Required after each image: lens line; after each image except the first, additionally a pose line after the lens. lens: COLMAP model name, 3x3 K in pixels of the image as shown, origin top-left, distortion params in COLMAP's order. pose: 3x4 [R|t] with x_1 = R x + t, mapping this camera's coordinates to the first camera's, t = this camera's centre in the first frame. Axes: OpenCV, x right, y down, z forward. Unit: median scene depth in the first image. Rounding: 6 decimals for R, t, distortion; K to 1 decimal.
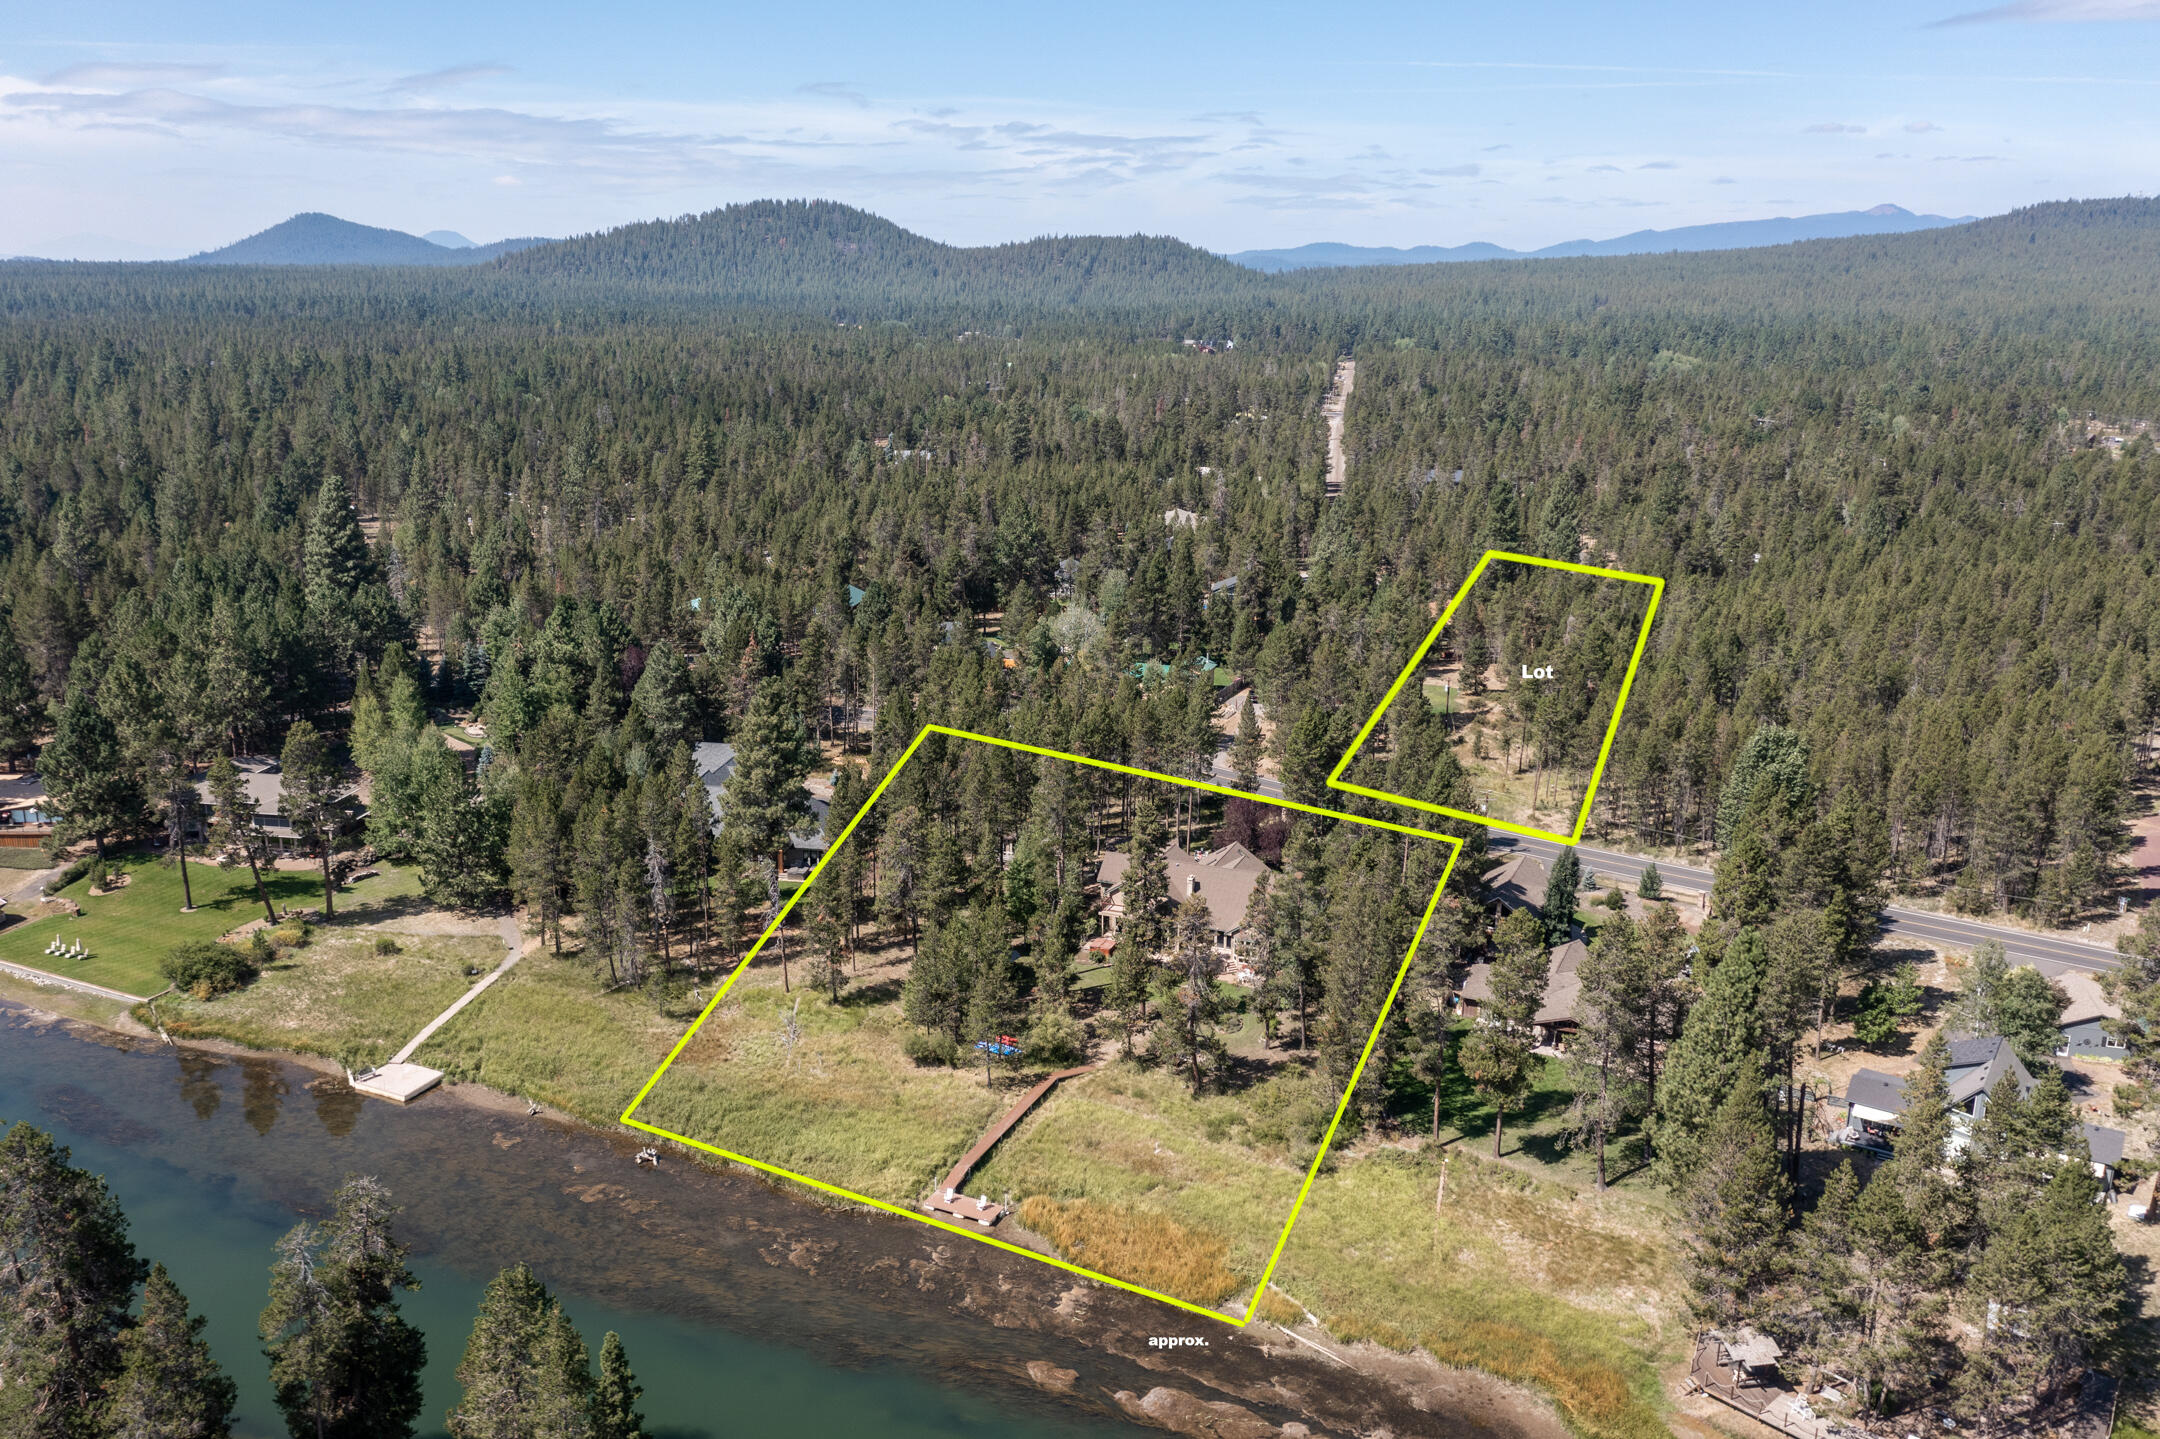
lens RADIAL K [[1727.8, 0, 1081.5], [0, 1727.8, 718.0], [0, 0, 1]] dist [-0.005945, 0.009361]
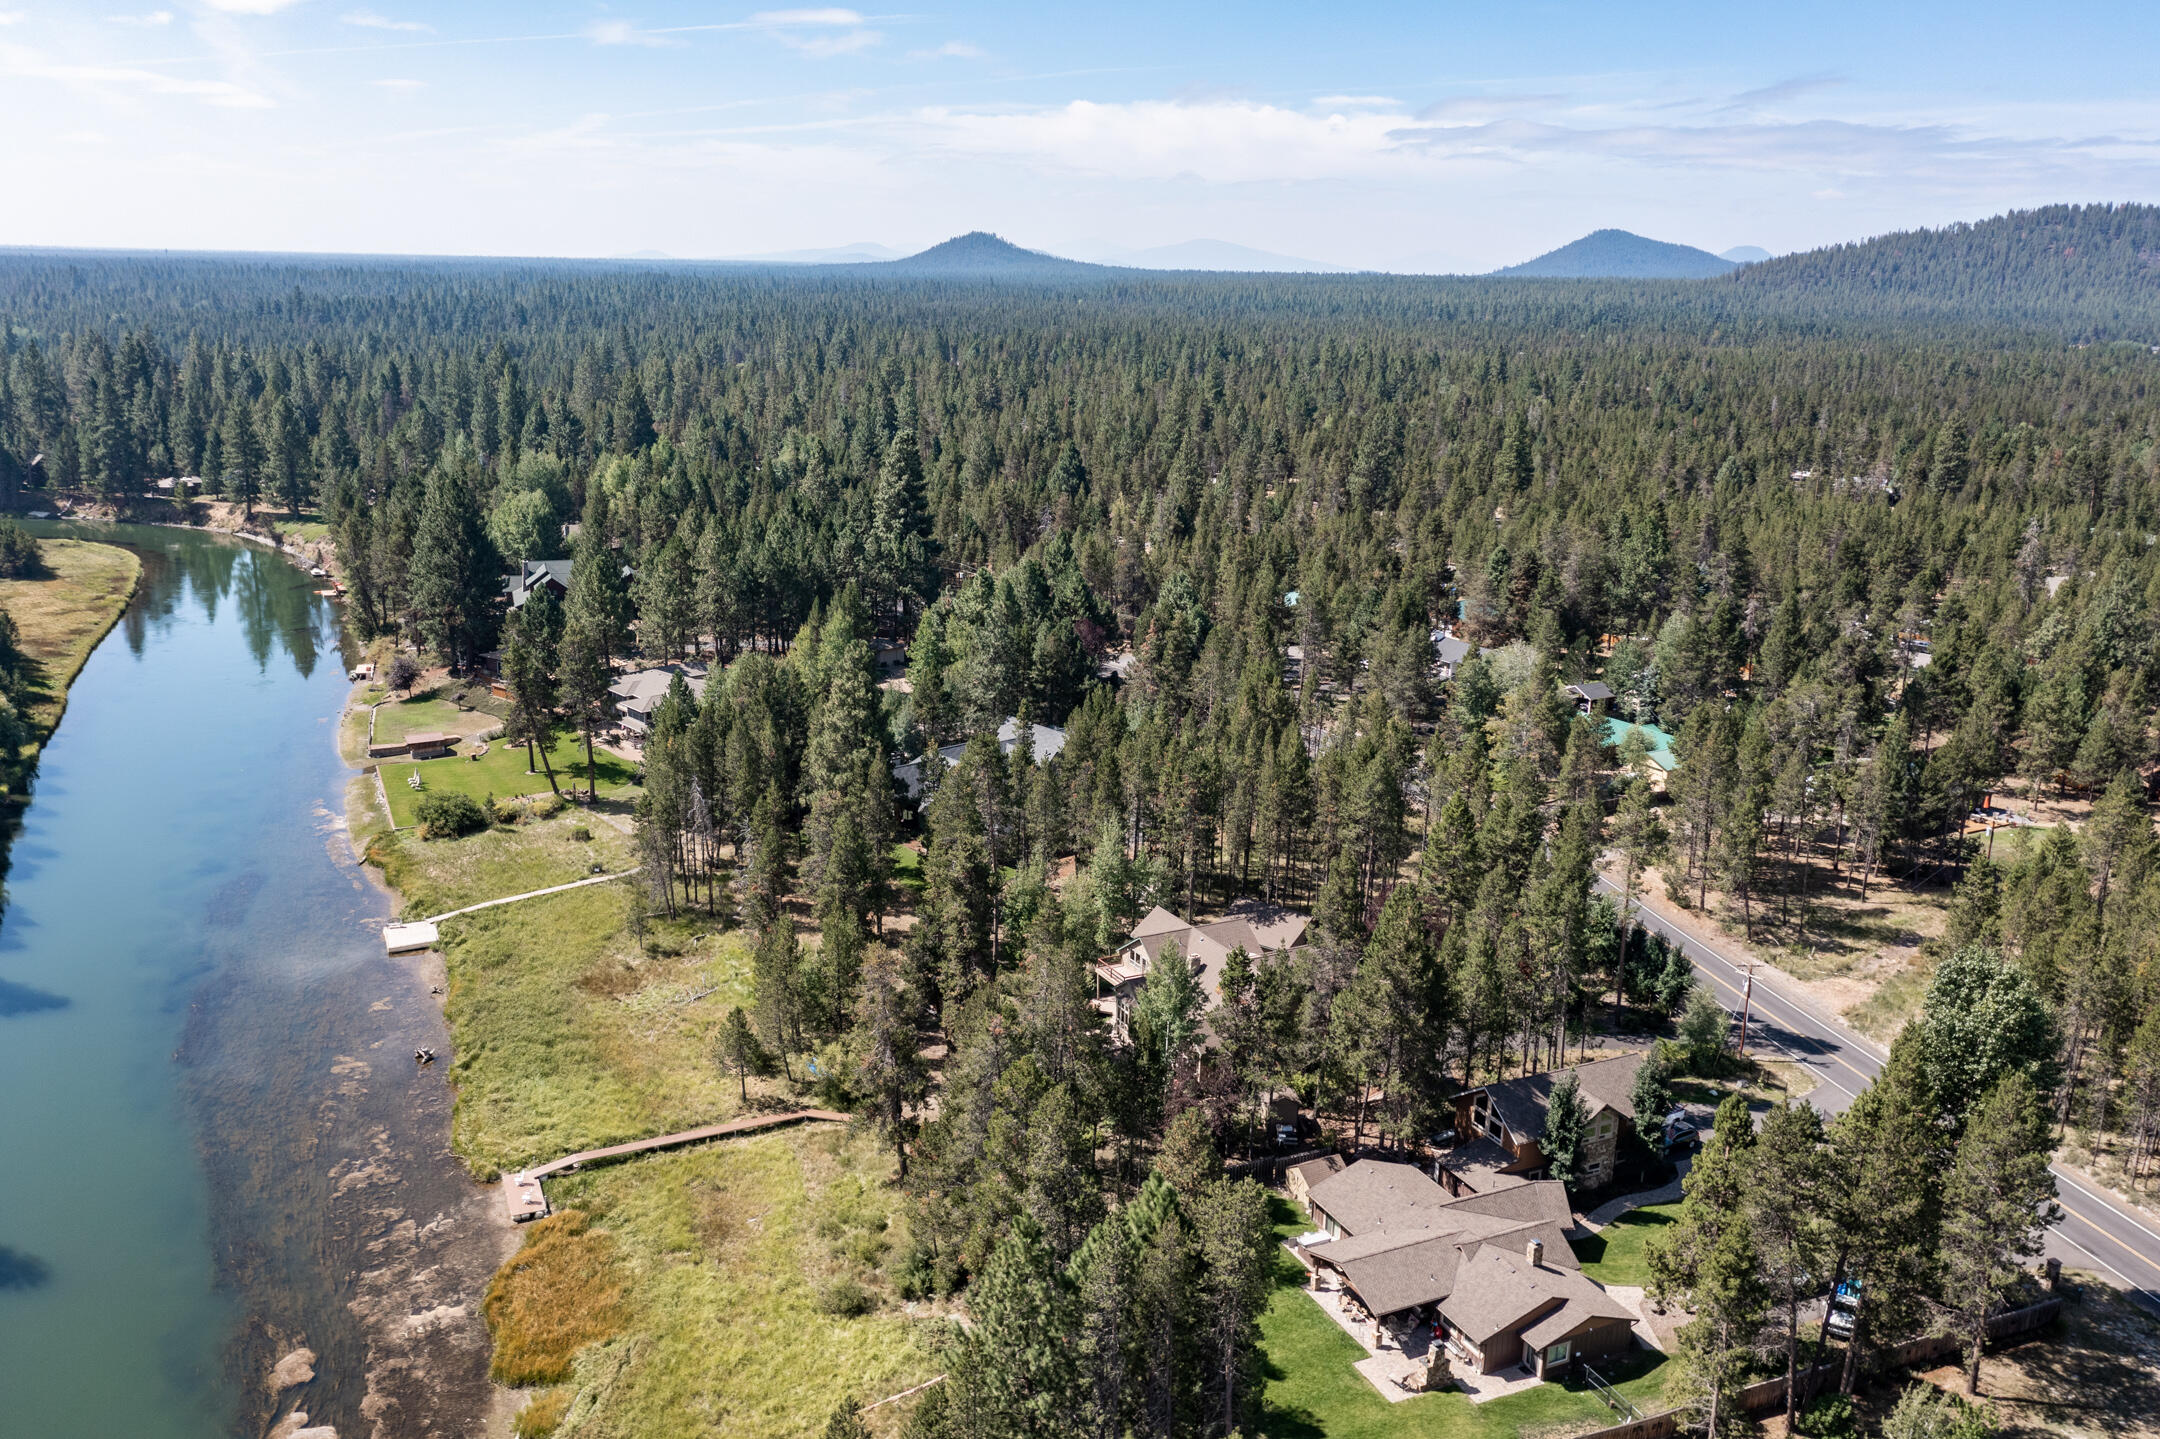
lens RADIAL K [[1727.8, 0, 1066.7], [0, 1727.8, 719.7], [0, 0, 1]] dist [-0.005945, 0.009361]
pose [[0.758847, 0.164768, -0.630081, 0.554696], [-0.169651, 0.984077, 0.053018, -0.054457], [0.628784, 0.066662, 0.774717, 0.351636]]
